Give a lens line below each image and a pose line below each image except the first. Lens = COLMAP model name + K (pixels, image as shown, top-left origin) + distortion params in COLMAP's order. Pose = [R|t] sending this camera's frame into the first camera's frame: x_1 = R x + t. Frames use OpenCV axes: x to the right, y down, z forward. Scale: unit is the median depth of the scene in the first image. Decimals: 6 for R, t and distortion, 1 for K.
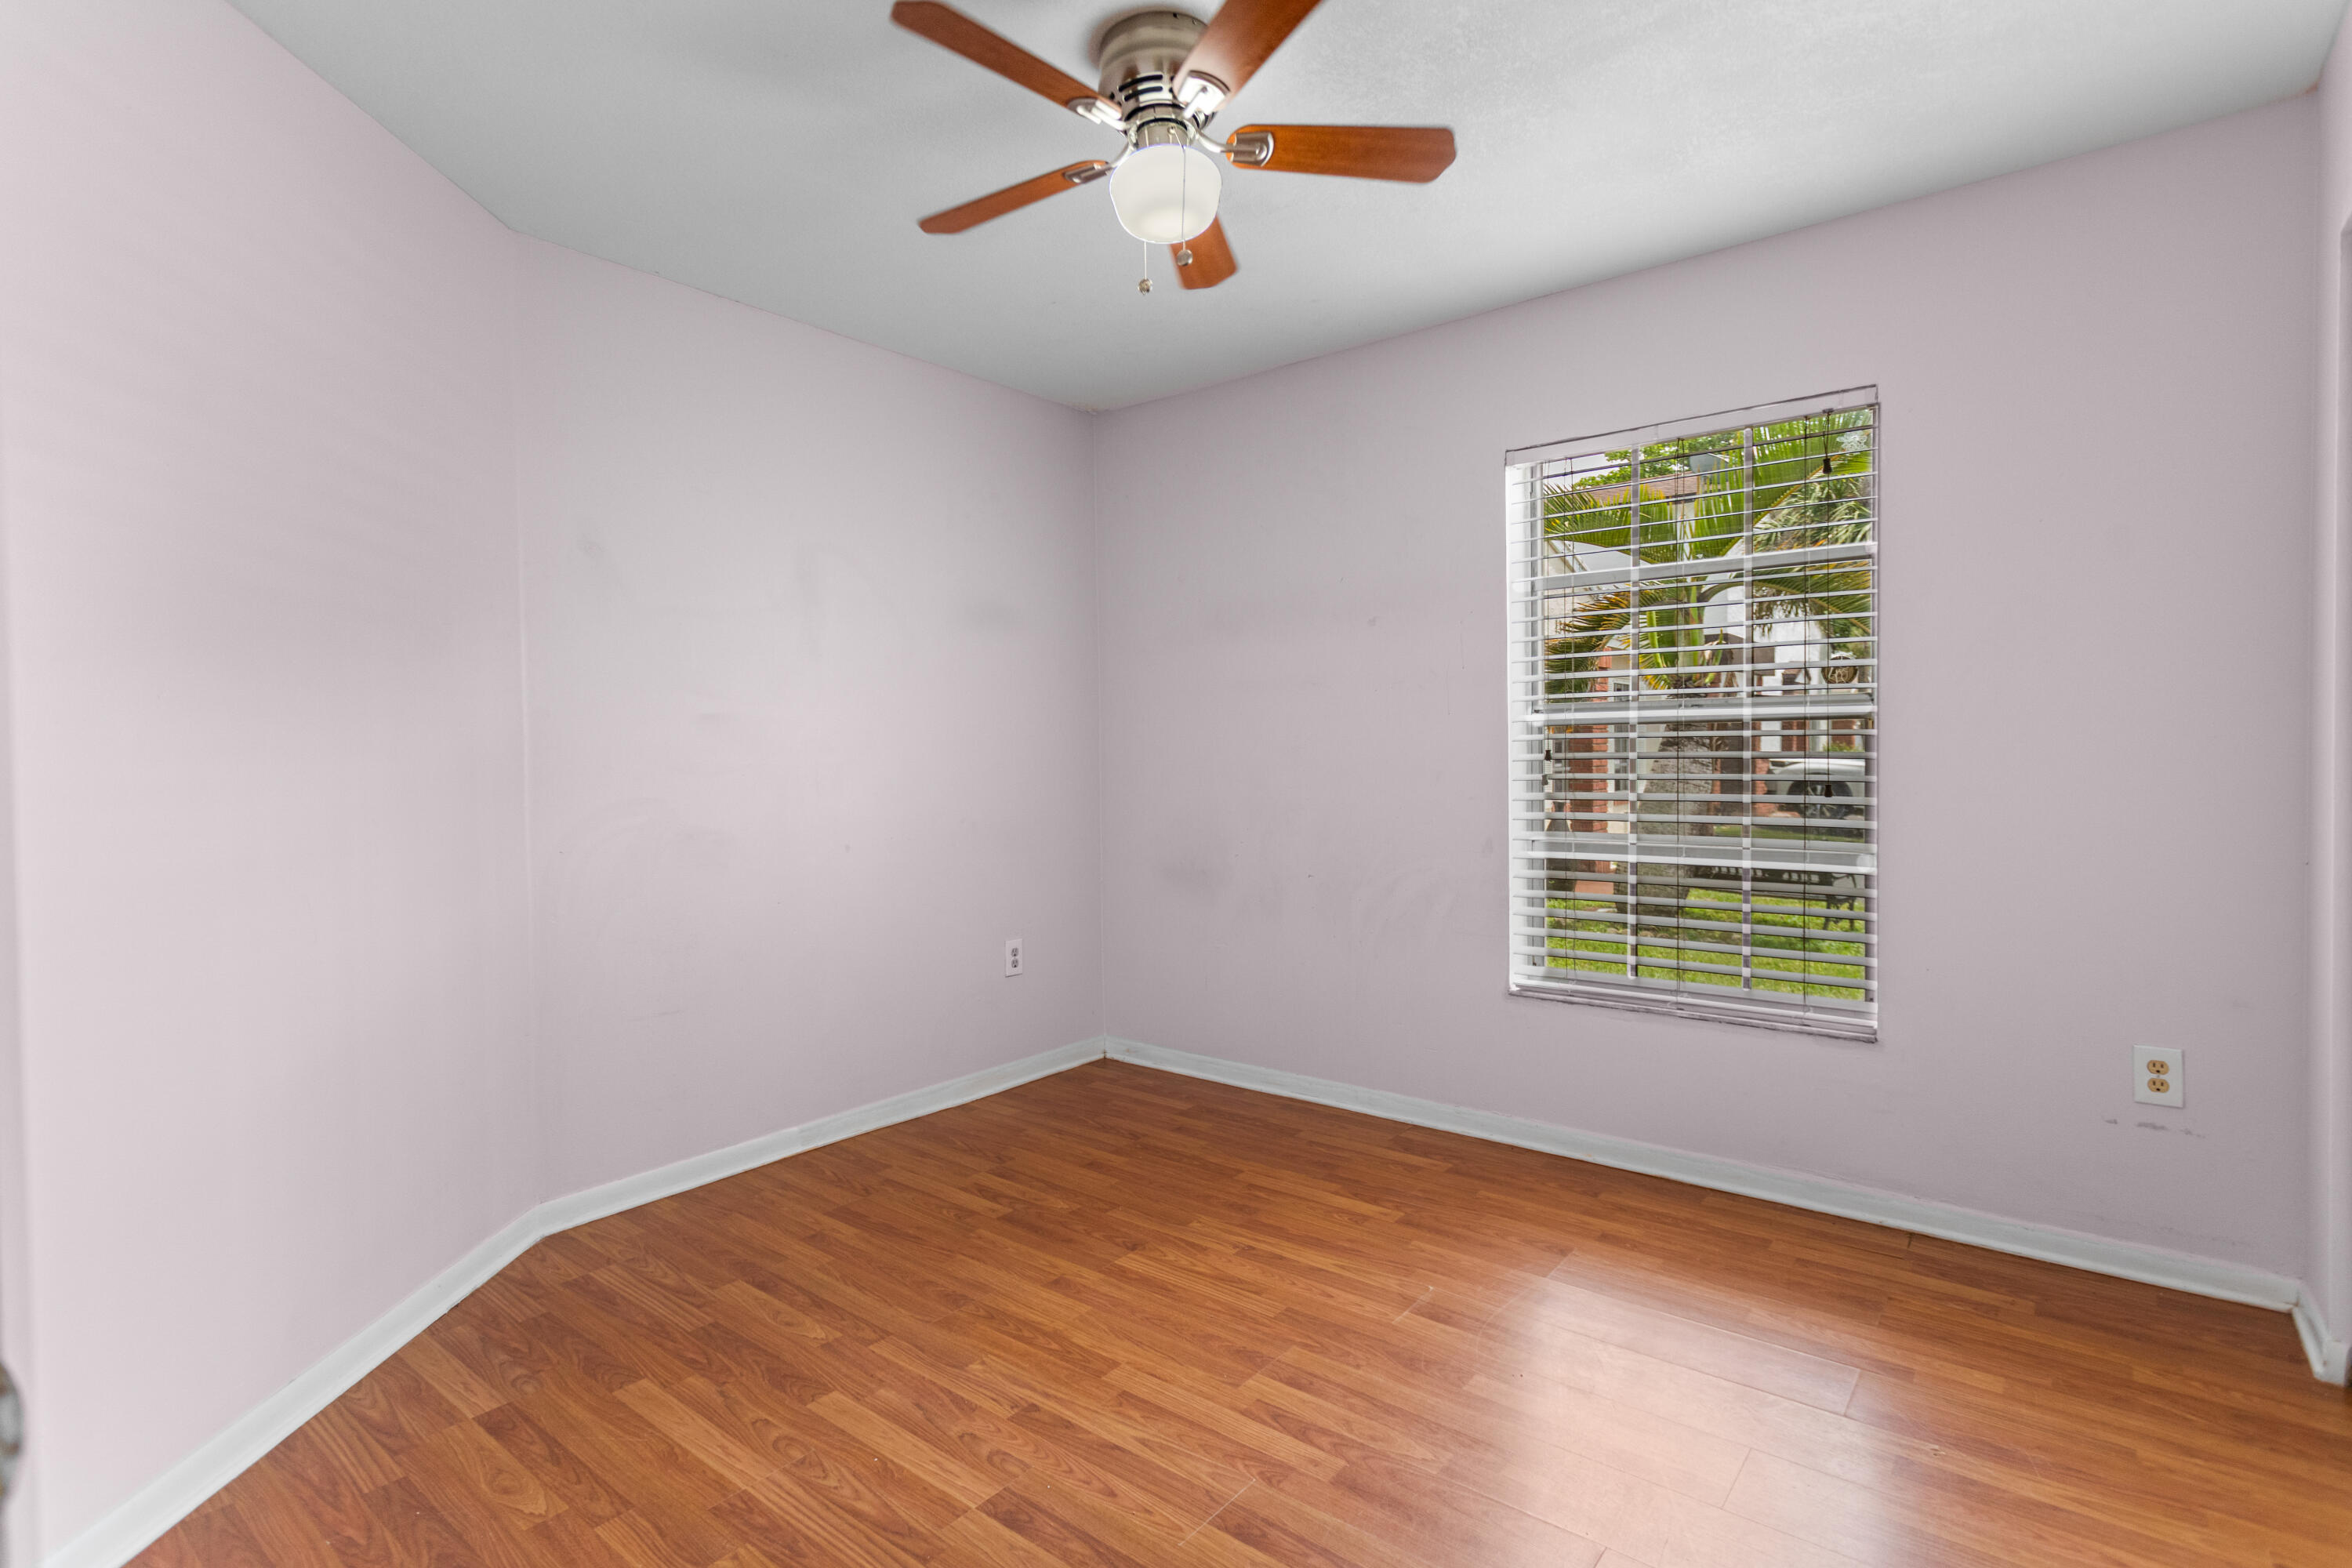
lens RADIAL K [[1150.7, 0, 1155.3], [0, 1150.7, 782.3], [0, 0, 1]] dist [0.004442, 0.002951]
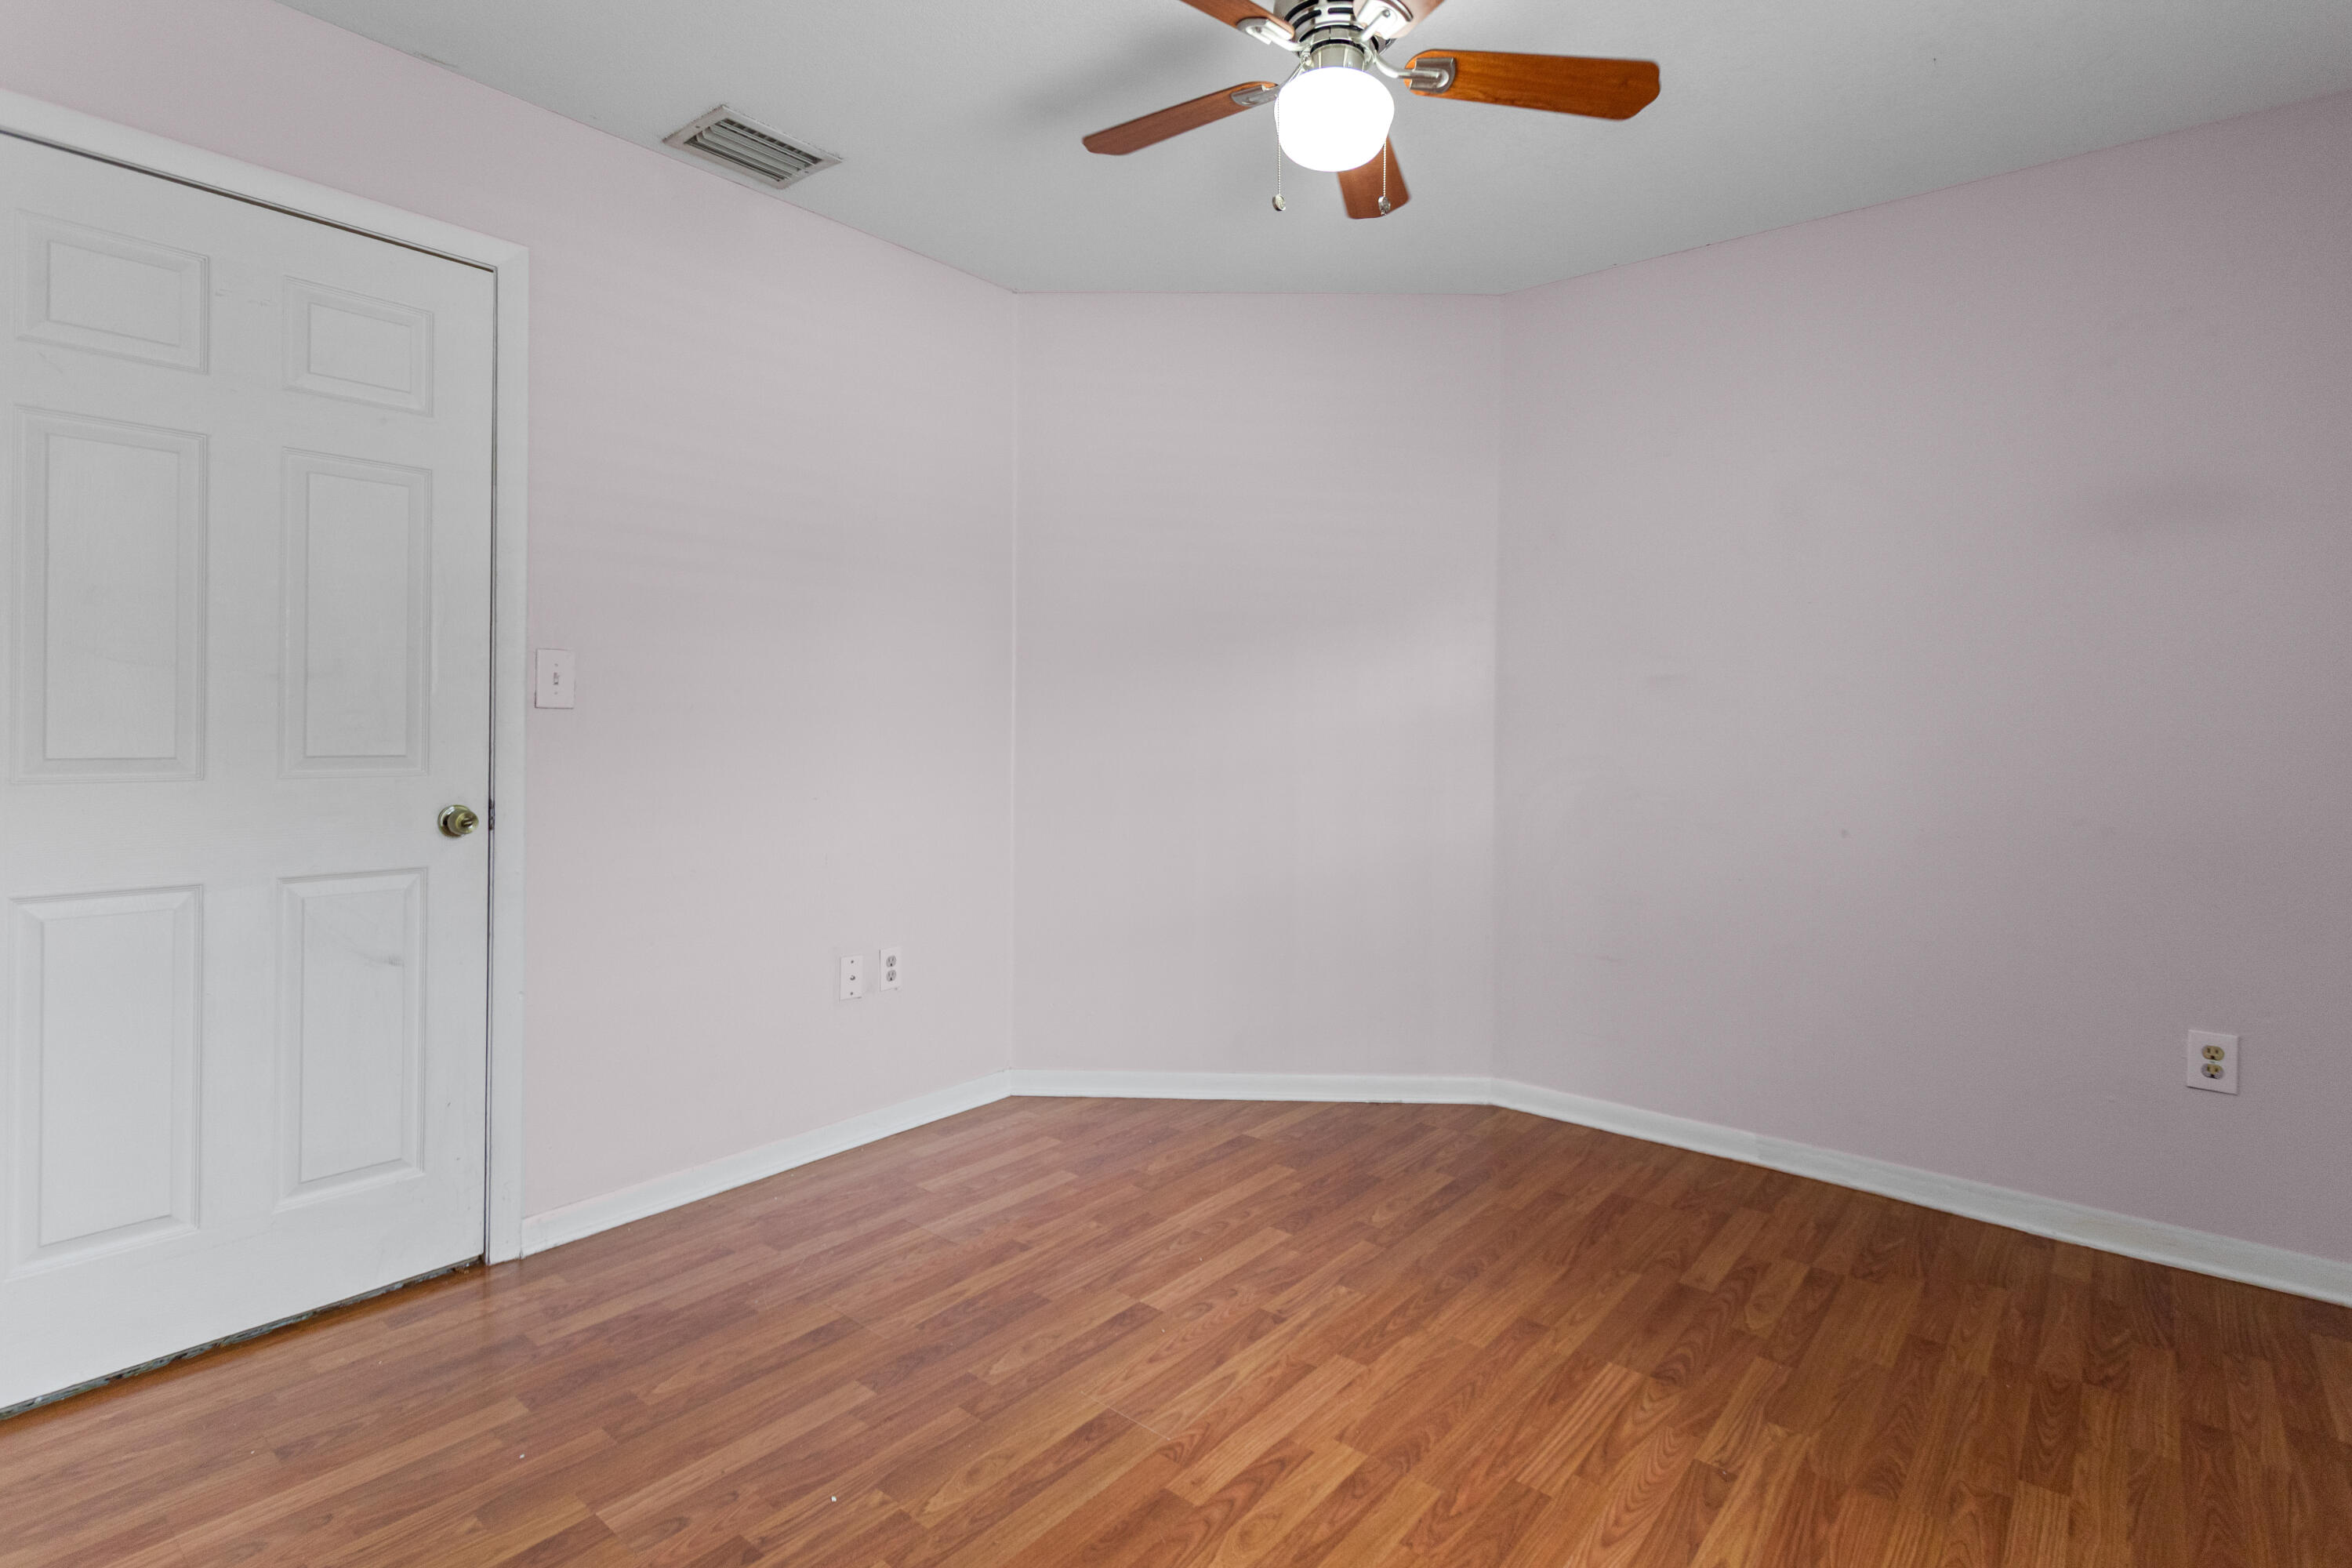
lens RADIAL K [[1150.7, 0, 1155.3], [0, 1150.7, 780.8], [0, 0, 1]] dist [0.004442, 0.002951]
pose [[-0.016069, 0.062076, -0.997942, 0.741561], [-0.036865, 0.997356, 0.062633, -0.017900], [0.999191, 0.037795, -0.013738, 0.695352]]
